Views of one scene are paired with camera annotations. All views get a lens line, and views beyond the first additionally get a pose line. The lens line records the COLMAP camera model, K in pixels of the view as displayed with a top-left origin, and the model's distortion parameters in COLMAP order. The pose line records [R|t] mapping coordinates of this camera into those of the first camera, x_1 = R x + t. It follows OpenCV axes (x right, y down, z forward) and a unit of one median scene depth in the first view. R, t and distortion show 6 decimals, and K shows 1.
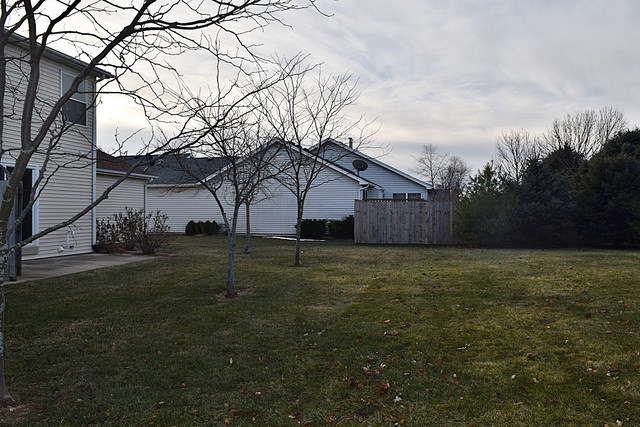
lens RADIAL K [[514.9, 0, 320.0], [0, 514.9, 213.5], [0, 0, 1]] dist [0.000638, 0.000065]
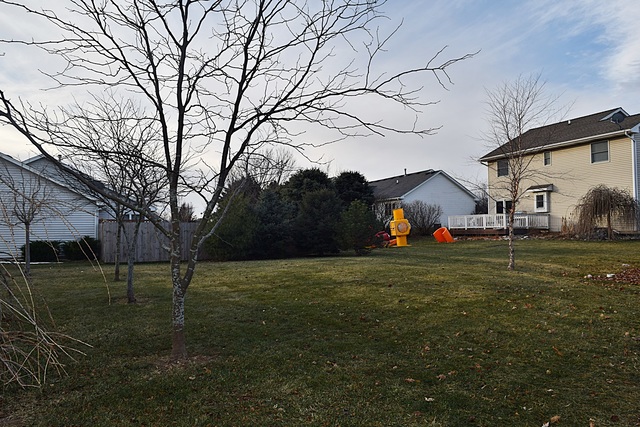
lens RADIAL K [[514.9, 0, 320.0], [0, 514.9, 213.5], [0, 0, 1]] dist [0.000638, 0.000065]
pose [[0.789866, 0.012907, 0.613144, -0.227079], [0.012824, 0.999212, -0.037554, 0.003406], [-0.613146, 0.037526, 0.789078, -0.074630]]
